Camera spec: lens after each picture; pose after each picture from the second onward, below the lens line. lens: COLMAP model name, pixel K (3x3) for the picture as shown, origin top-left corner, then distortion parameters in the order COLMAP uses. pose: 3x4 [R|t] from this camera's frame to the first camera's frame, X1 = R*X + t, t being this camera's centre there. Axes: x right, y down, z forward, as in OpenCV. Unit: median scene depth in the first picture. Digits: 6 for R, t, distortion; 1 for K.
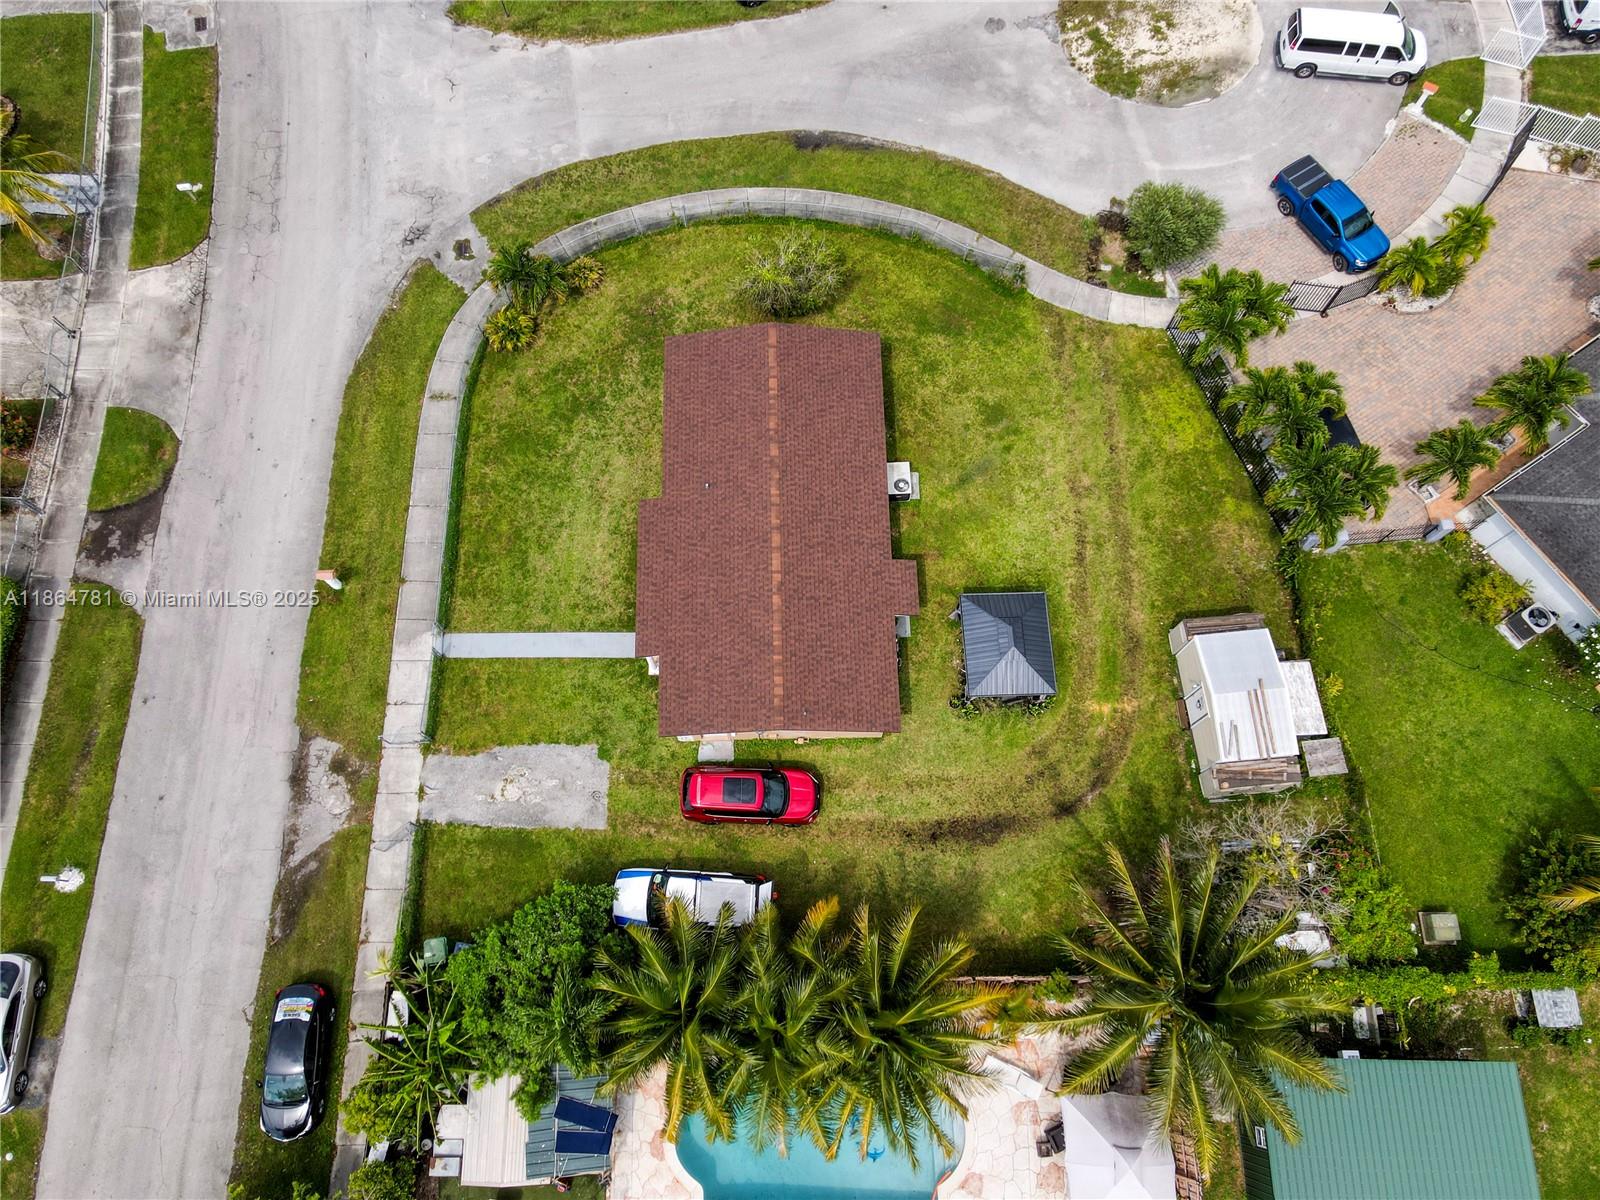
lens RADIAL K [[1159.8, 0, 777.5], [0, 1159.8, 601.3], [0, 0, 1]] dist [0.006266, 0.056220]
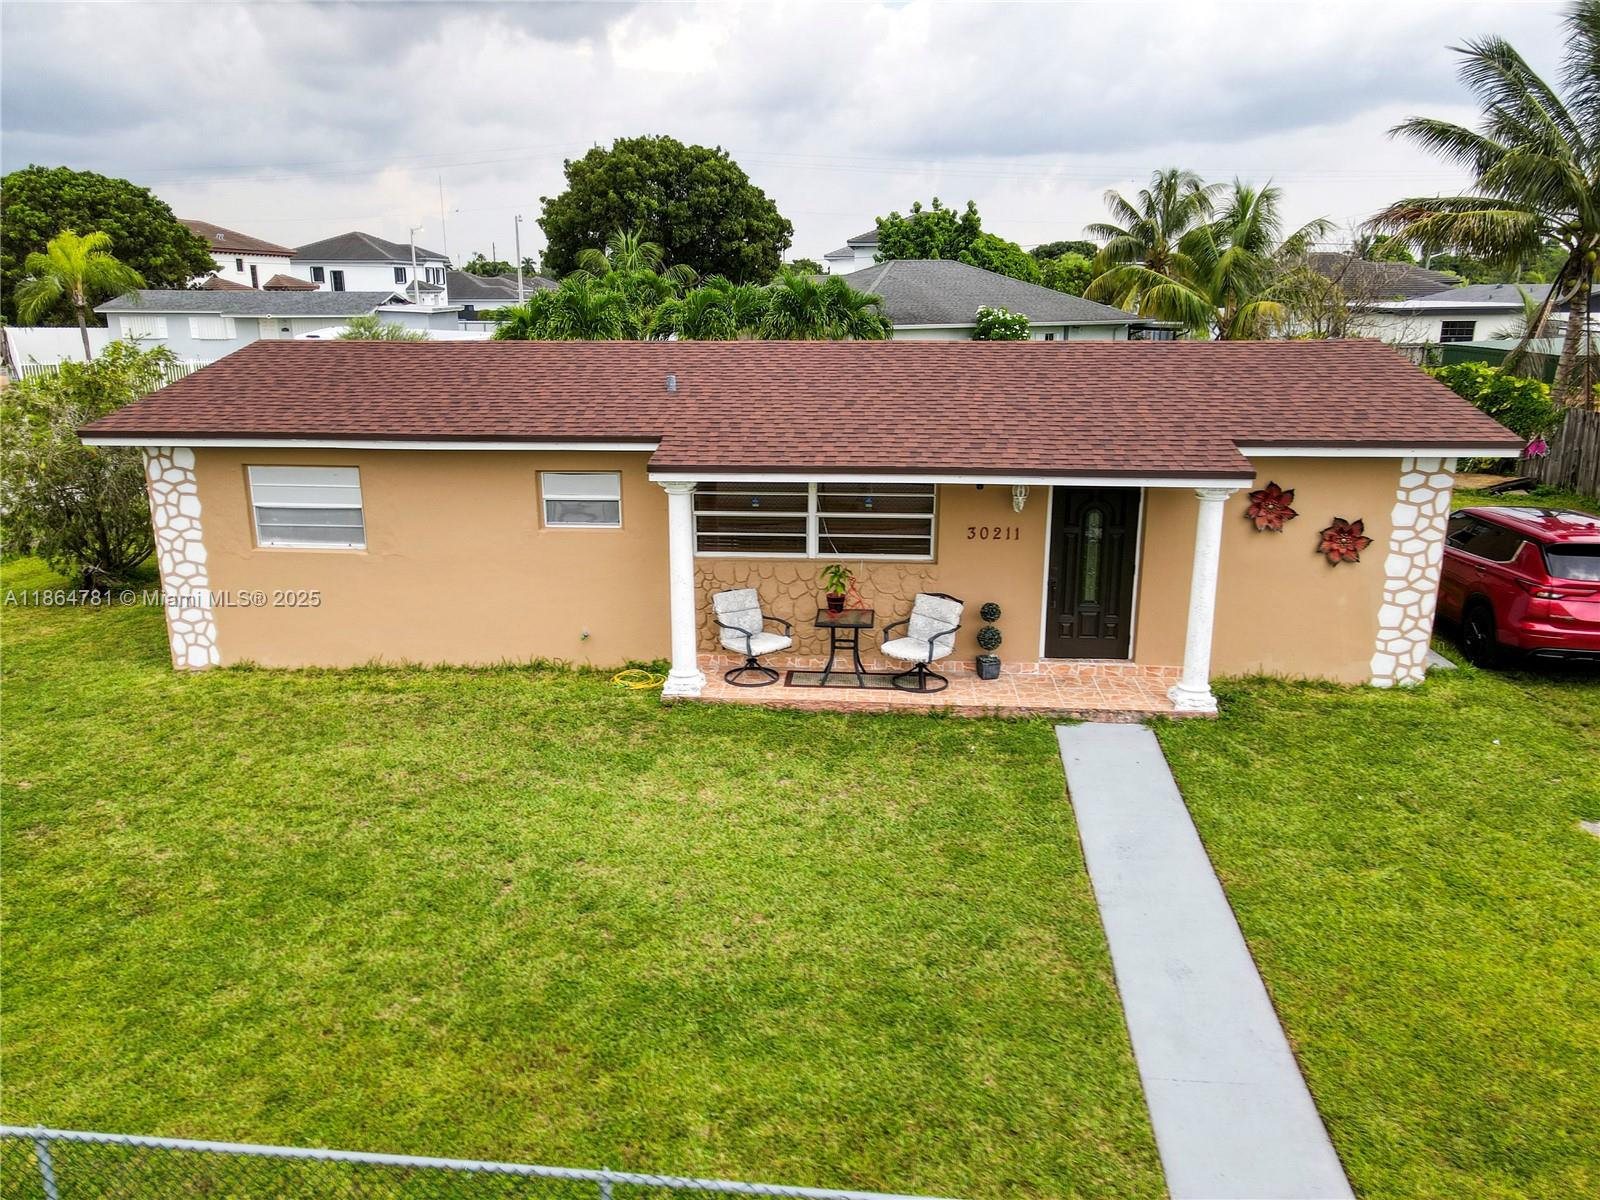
lens RADIAL K [[1157.0, 0, 785.4], [0, 1157.0, 602.9], [0, 0, 1]] dist [0.016811, -0.001094]
pose [[0.101203, -0.243336, 0.964648, -0.360189], [0.939564, 0.342153, -0.012262, -0.038555], [-0.327073, 0.907590, 0.263257, 0.867754]]
